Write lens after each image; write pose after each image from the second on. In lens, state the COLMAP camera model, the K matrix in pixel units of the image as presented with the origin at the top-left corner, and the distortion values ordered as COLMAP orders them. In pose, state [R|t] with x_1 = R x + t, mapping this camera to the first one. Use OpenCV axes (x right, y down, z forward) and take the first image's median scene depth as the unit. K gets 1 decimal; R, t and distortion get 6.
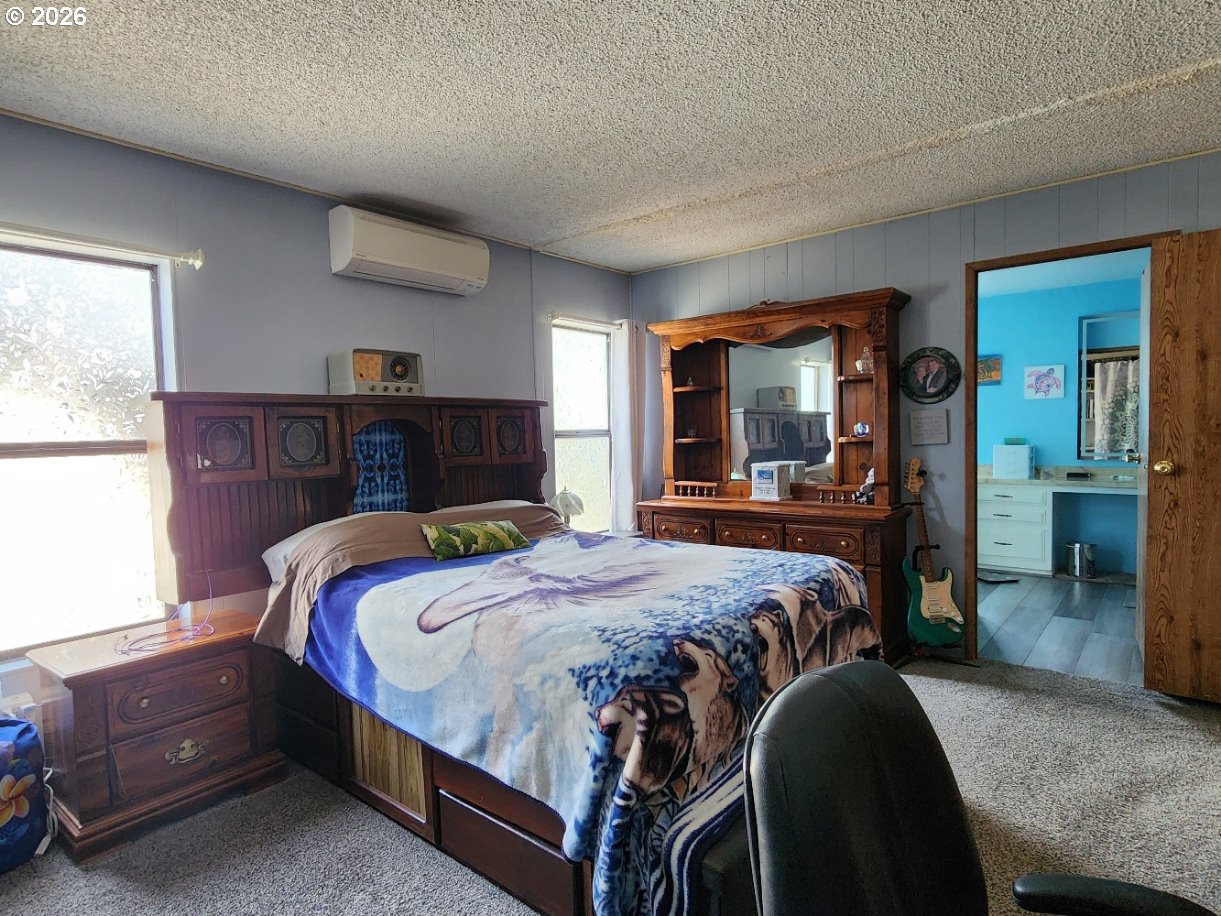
lens RADIAL K [[674.9, 0, 610.9], [0, 674.9, 466.2], [0, 0, 1]] dist [-0.000199, 0.000260]
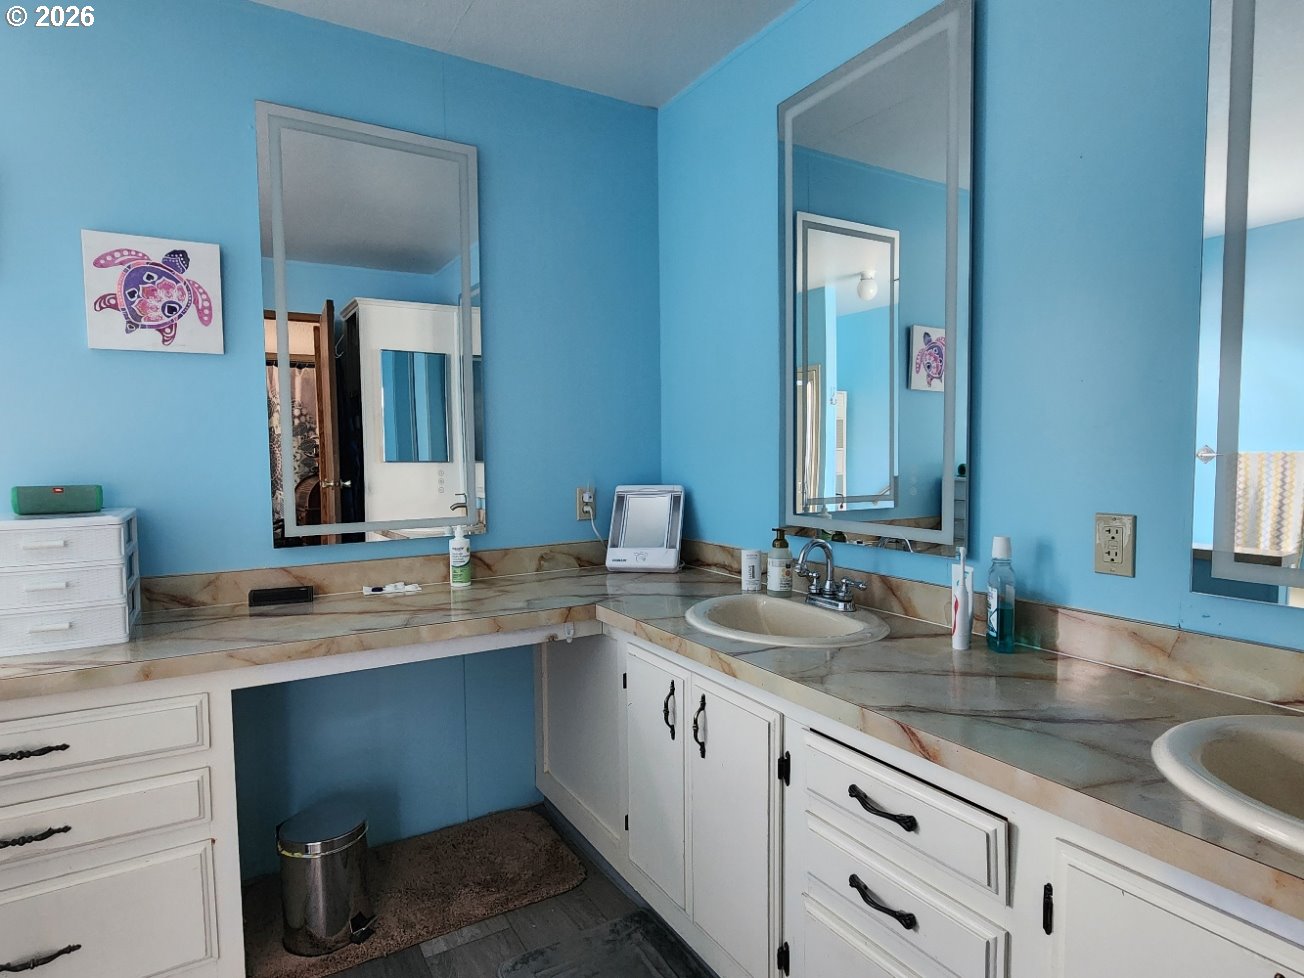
lens RADIAL K [[720.8, 0, 652.5], [0, 720.8, 497.8], [0, 0, 1]] dist [-0.000199, 0.000260]
pose [[0.331032, -0.043275, 0.942627, 0.420879], [0.049892, 0.998353, 0.028313, -0.034923], [-0.942300, 0.037657, 0.332646, 0.706838]]
